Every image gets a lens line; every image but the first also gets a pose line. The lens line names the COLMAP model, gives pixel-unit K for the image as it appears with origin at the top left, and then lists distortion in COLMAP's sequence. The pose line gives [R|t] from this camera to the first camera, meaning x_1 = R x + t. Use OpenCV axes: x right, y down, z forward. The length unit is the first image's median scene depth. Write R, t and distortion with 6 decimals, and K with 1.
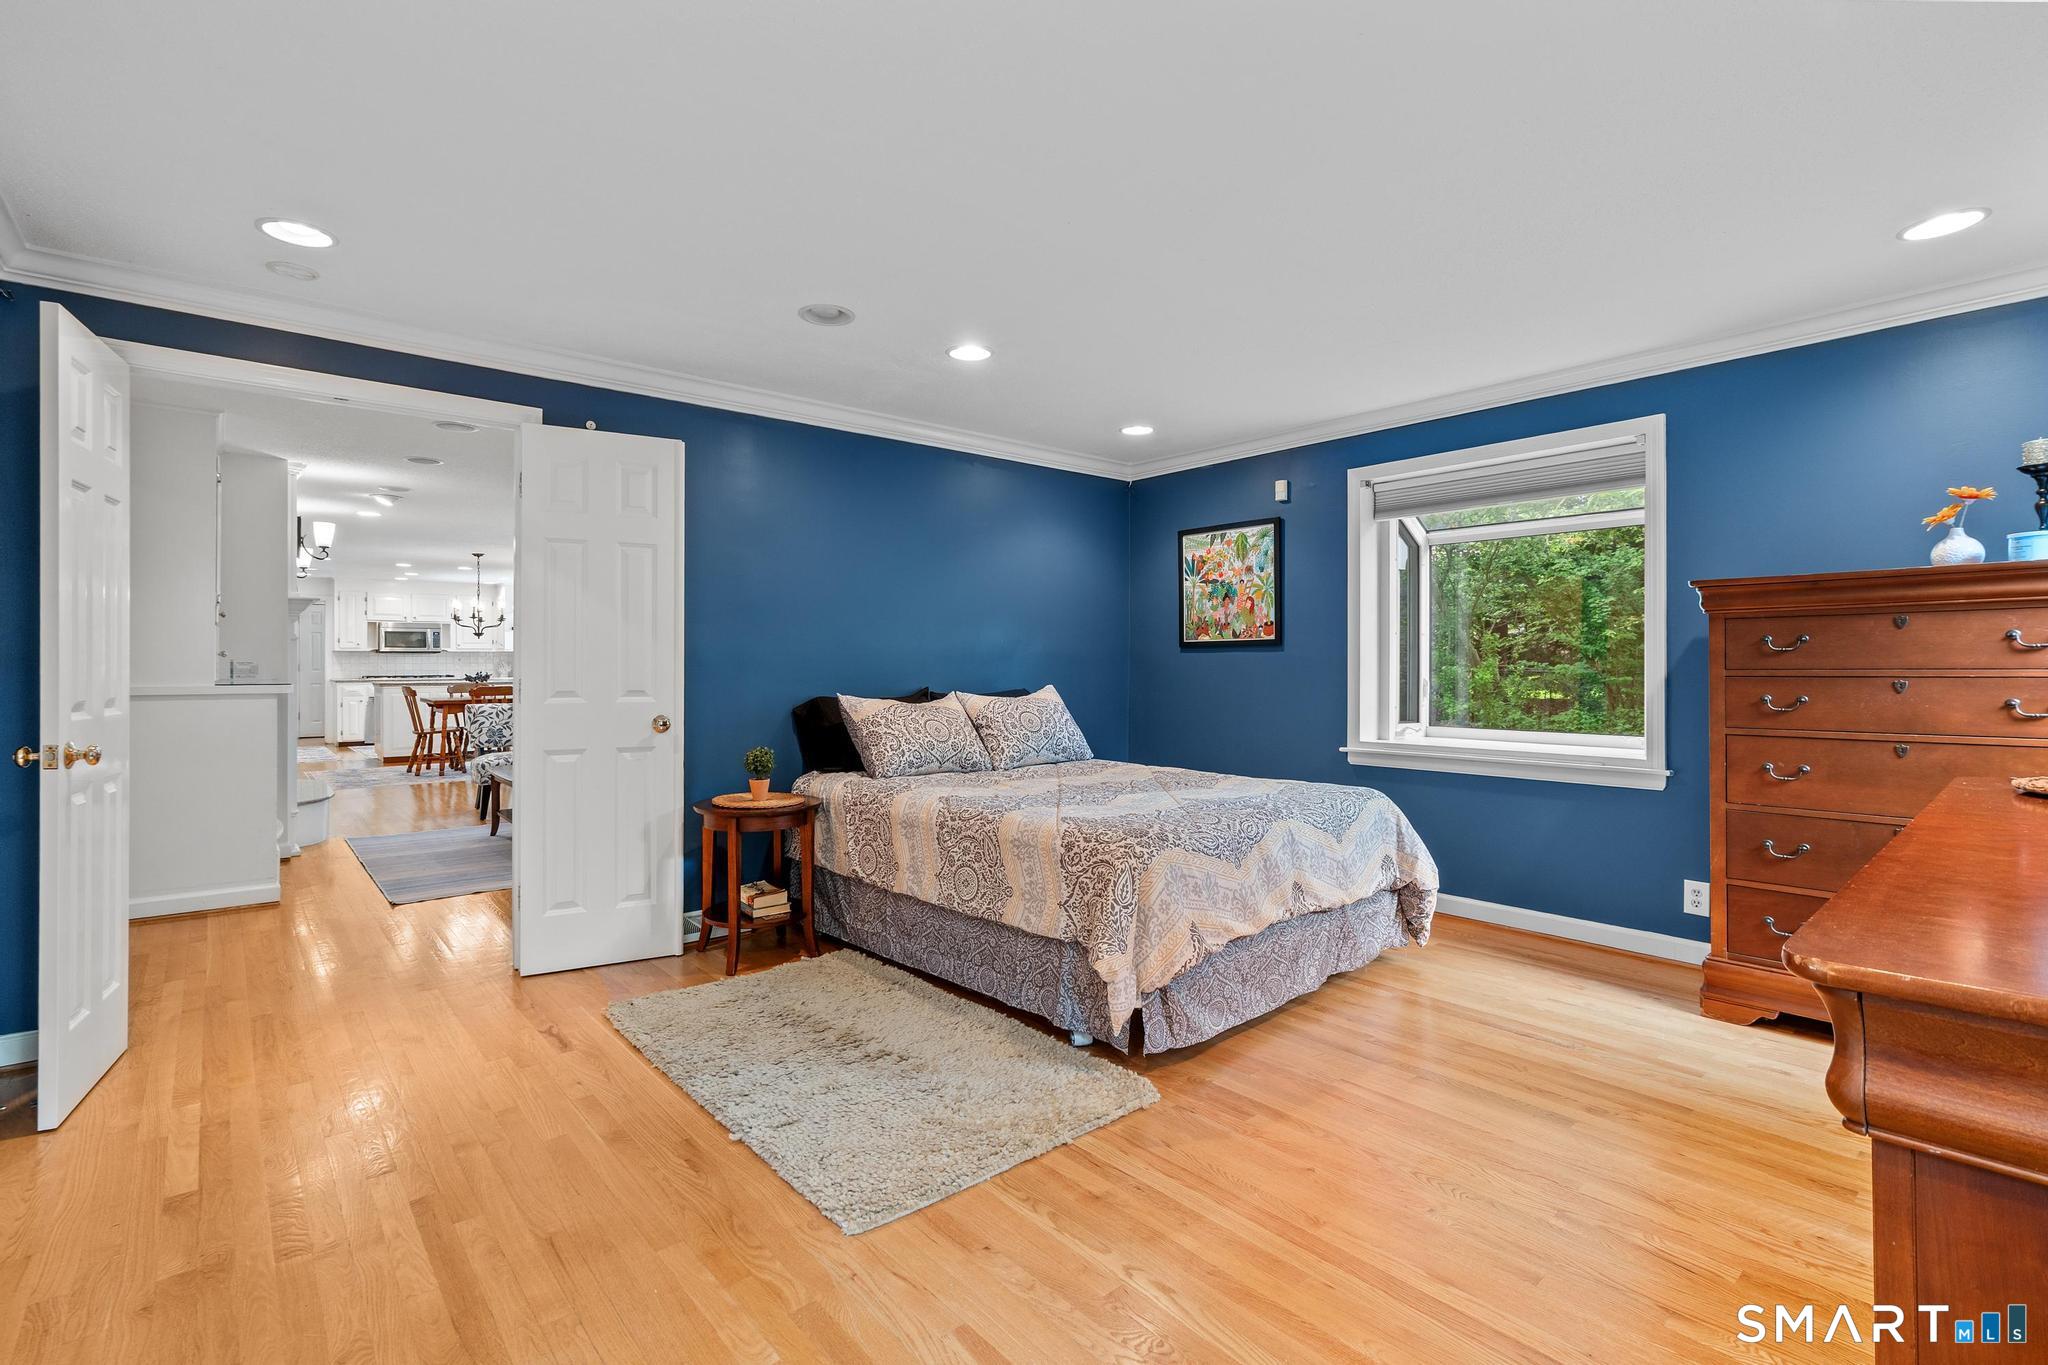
lens RADIAL K [[926.8, 0, 1013.6], [0, 926.8, 679.1], [0, 0, 1]] dist [-0.003750, 0.000283]
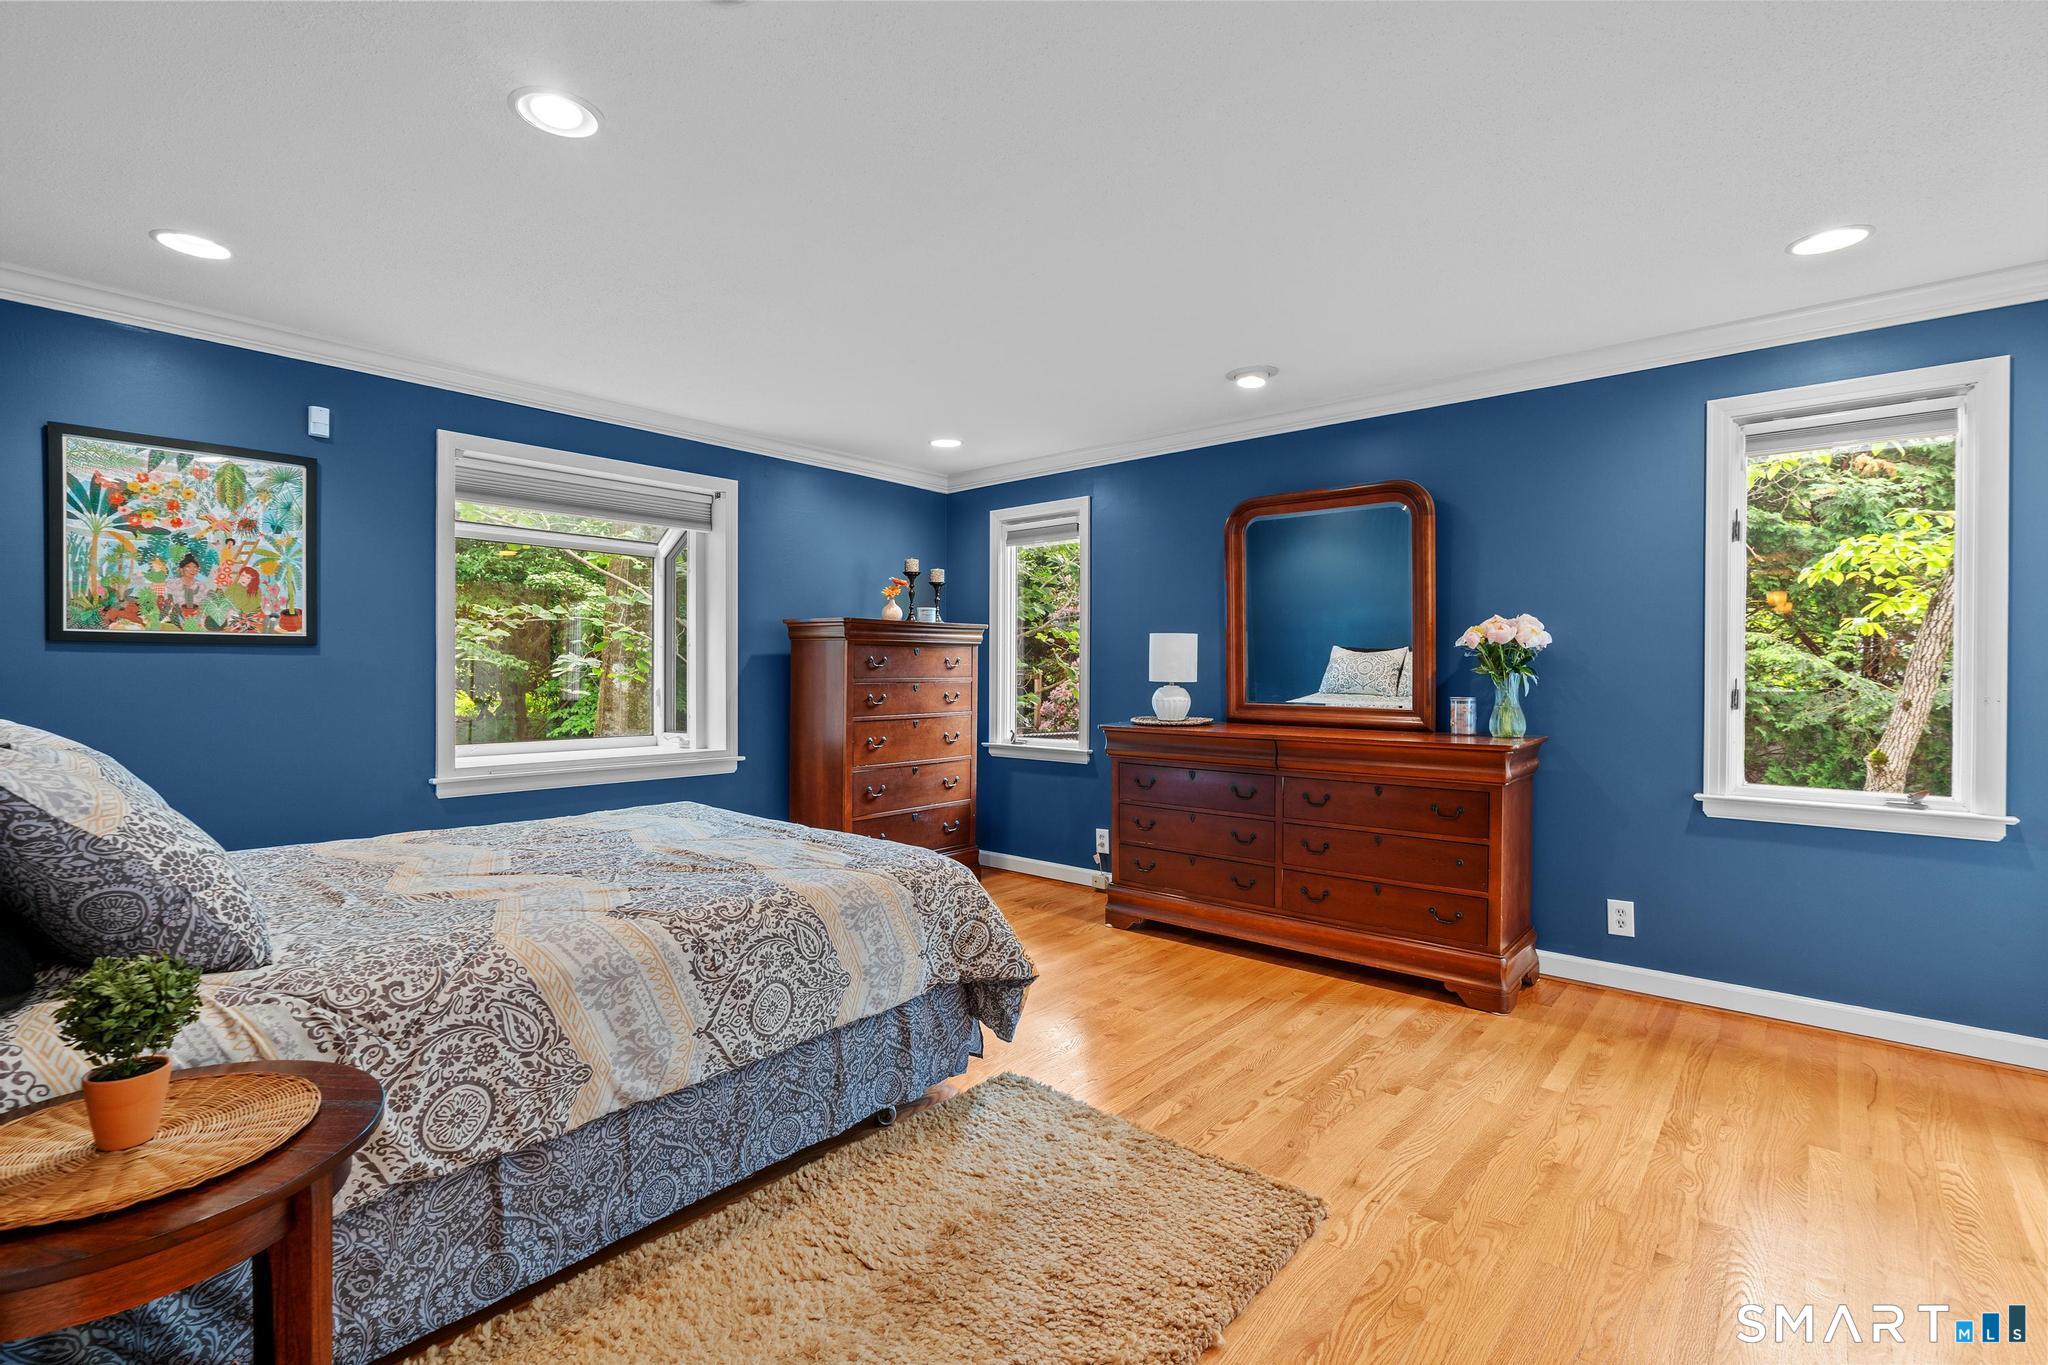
lens RADIAL K [[926.8, 0, 1010.6], [0, 926.8, 672.6], [0, 0, 1]] dist [-0.003750, 0.000283]
pose [[-0.132227, -0.000682, 0.991219, -0.454280], [0.011896, 0.999927, 0.002275, -0.011658], [-0.991148, 0.012093, -0.132209, 0.570603]]
